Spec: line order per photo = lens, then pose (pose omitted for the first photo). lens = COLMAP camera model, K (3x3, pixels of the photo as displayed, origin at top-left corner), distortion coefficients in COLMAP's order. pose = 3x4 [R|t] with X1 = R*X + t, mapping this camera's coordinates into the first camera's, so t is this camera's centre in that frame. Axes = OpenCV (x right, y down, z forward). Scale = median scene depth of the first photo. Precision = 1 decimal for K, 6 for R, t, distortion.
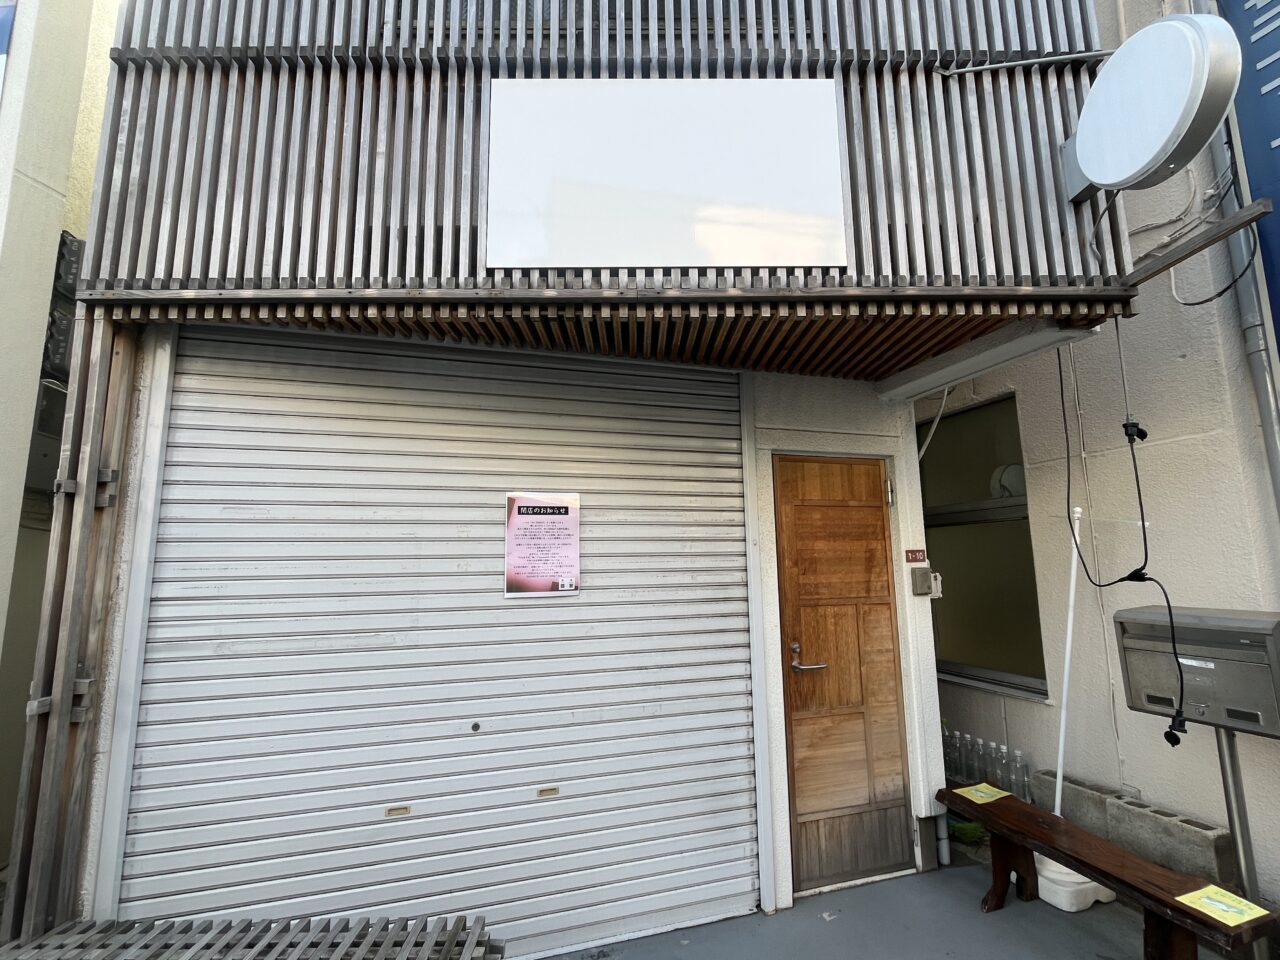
lens RADIAL K [[564.6, 0, 637.1], [0, 564.6, 482.8], [0, 0, 1]] dist [-0.000181, -0.000001]
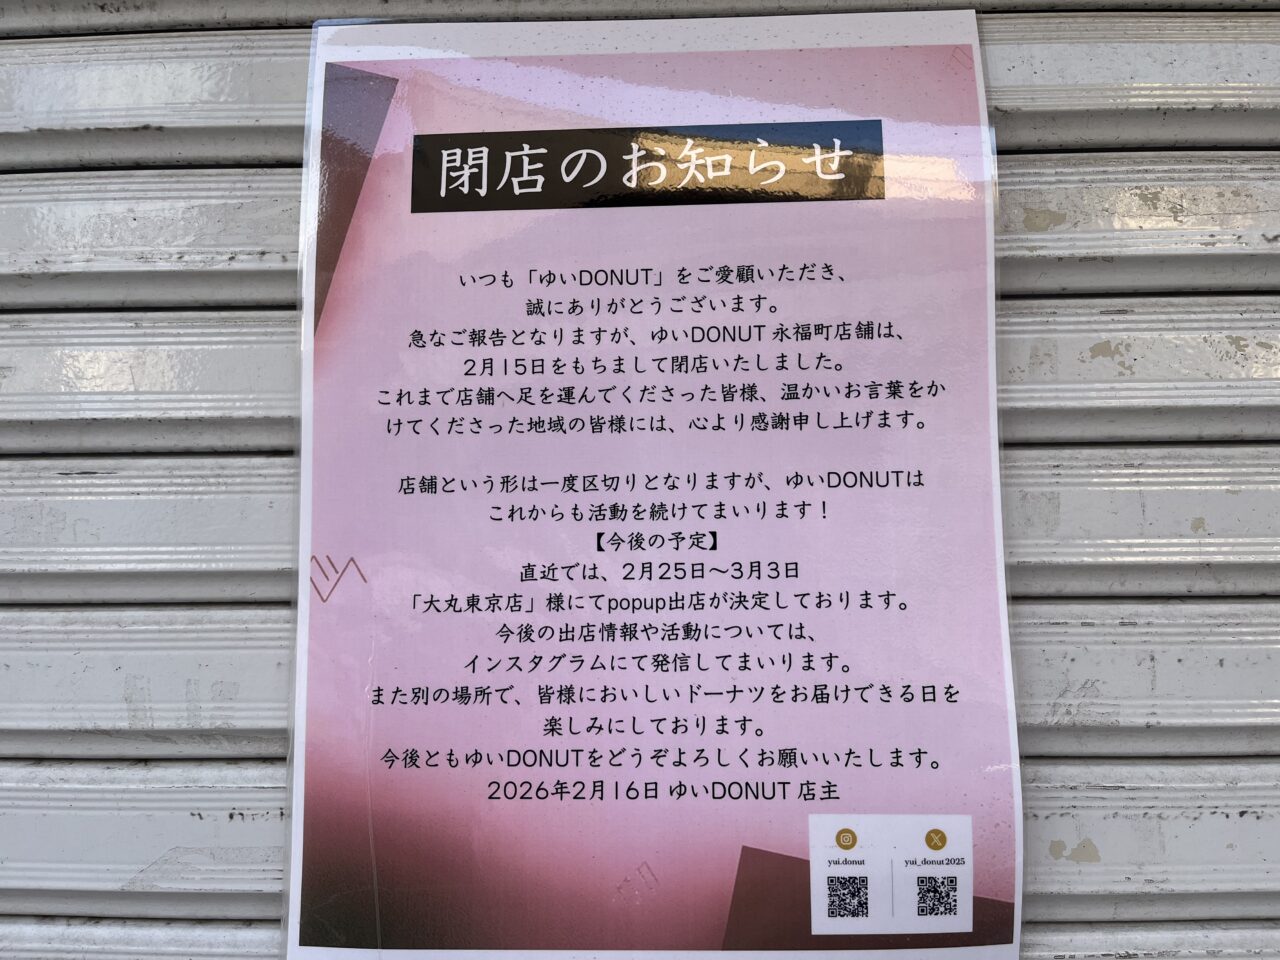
lens RADIAL K [[971.1, 0, 641.1], [0, 971.1, 480.2], [0, 0, 1]] dist [-0.001558, -0.000235]
pose [[0.945569, -0.020704, -0.324763, -0.109535], [0.037391, 0.998277, 0.045227, 0.101097], [0.323267, -0.054908, 0.944713, 0.831732]]
